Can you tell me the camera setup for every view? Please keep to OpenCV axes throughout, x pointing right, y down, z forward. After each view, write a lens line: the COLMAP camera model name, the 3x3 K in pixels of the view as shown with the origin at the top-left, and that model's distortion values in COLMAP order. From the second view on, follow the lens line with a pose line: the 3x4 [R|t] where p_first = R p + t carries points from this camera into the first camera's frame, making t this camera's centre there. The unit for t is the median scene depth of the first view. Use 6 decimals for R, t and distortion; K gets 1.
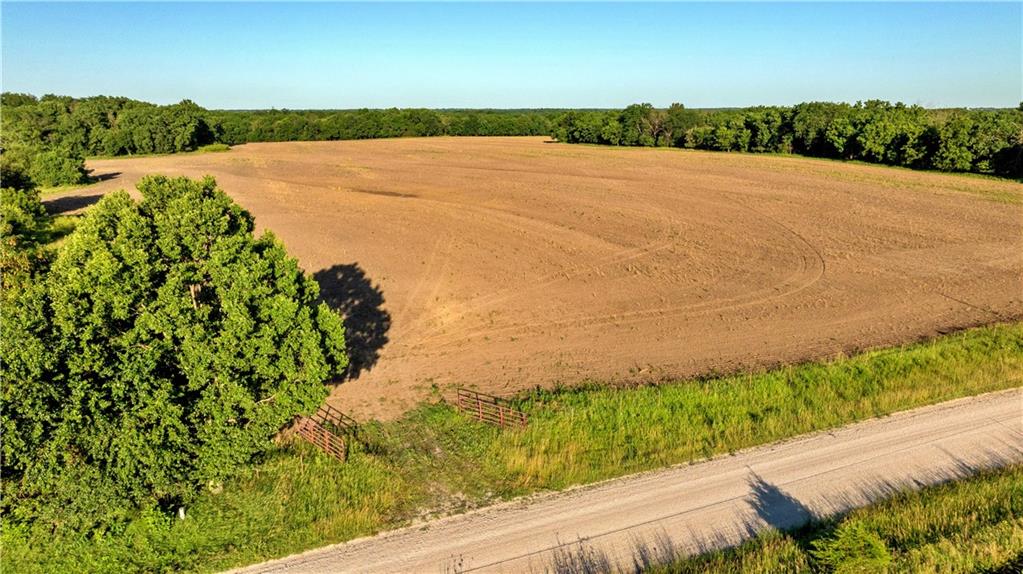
lens RADIAL K [[717.7, 0, 516.0], [0, 717.7, 288.6], [0, 0, 1]] dist [-0.064525, 0.068502]
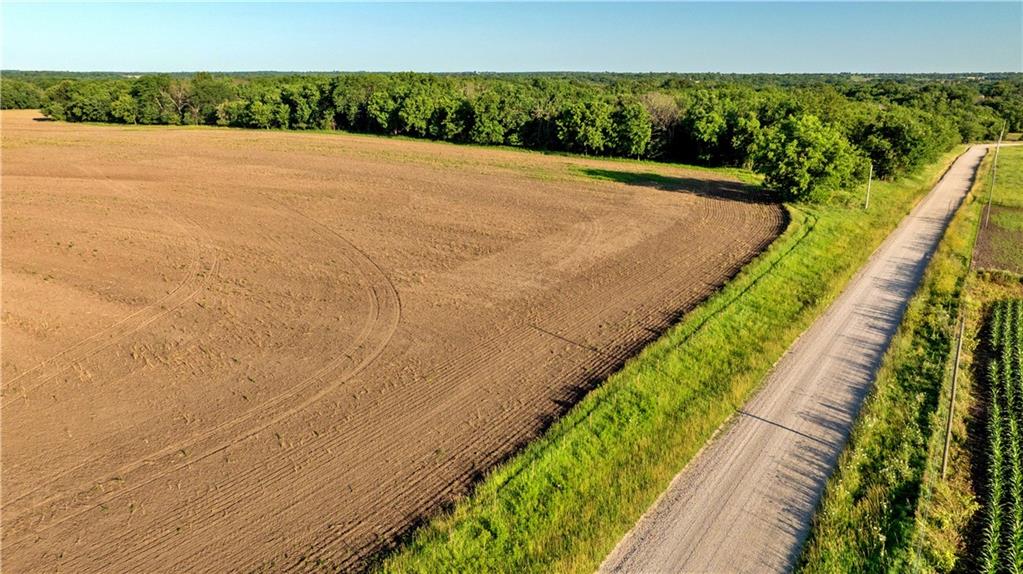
lens RADIAL K [[717.7, 0, 516.0], [0, 717.7, 288.6], [0, 0, 1]] dist [-0.064525, 0.068502]
pose [[0.820749, -0.156356, 0.549477, 0.038483], [0.129438, 0.987700, 0.087713, -0.040461], [-0.556433, -0.000867, 0.830892, 0.099182]]
